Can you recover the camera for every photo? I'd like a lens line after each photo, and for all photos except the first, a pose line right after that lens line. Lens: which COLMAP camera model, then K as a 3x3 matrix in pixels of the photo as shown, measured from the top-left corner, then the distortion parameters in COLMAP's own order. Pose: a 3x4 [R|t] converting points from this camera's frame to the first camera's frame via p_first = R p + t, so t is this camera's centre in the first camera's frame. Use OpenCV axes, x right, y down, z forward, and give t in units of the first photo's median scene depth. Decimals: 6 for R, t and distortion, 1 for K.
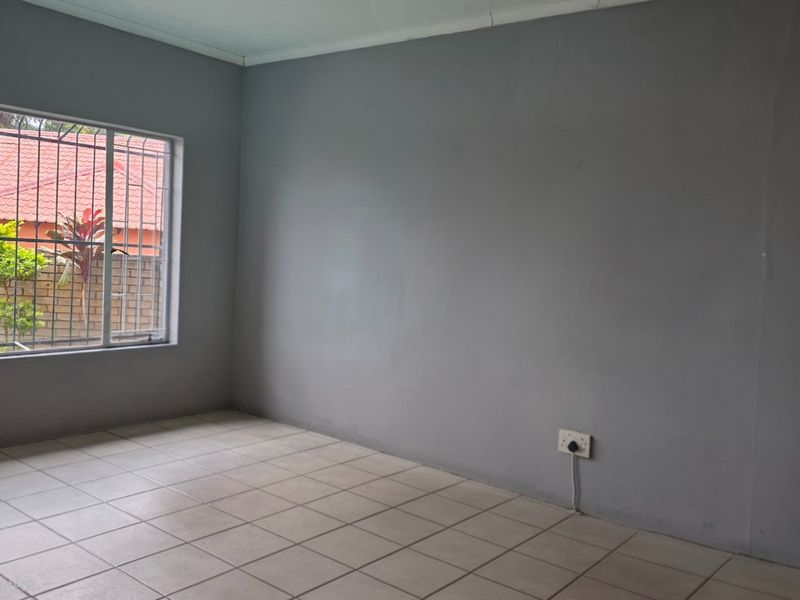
lens RADIAL K [[820.0, 0, 400.0], [0, 820.0, 300.0], [0, 0, 1]] dist [0.069116, 0.005759]
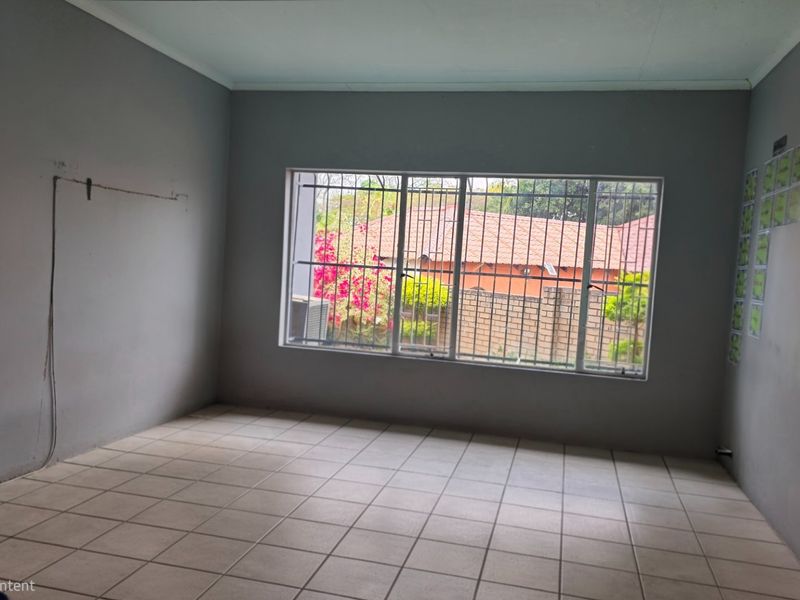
lens RADIAL K [[660.4, 0, 400.0], [0, 660.4, 300.0], [0, 0, 1]] dist [0.009641, 0.001191]
pose [[0.478795, 0.023776, -0.877605, 0.311669], [-0.085734, 0.996122, -0.019787, -0.002995], [0.873731, 0.084714, 0.478976, 0.356563]]
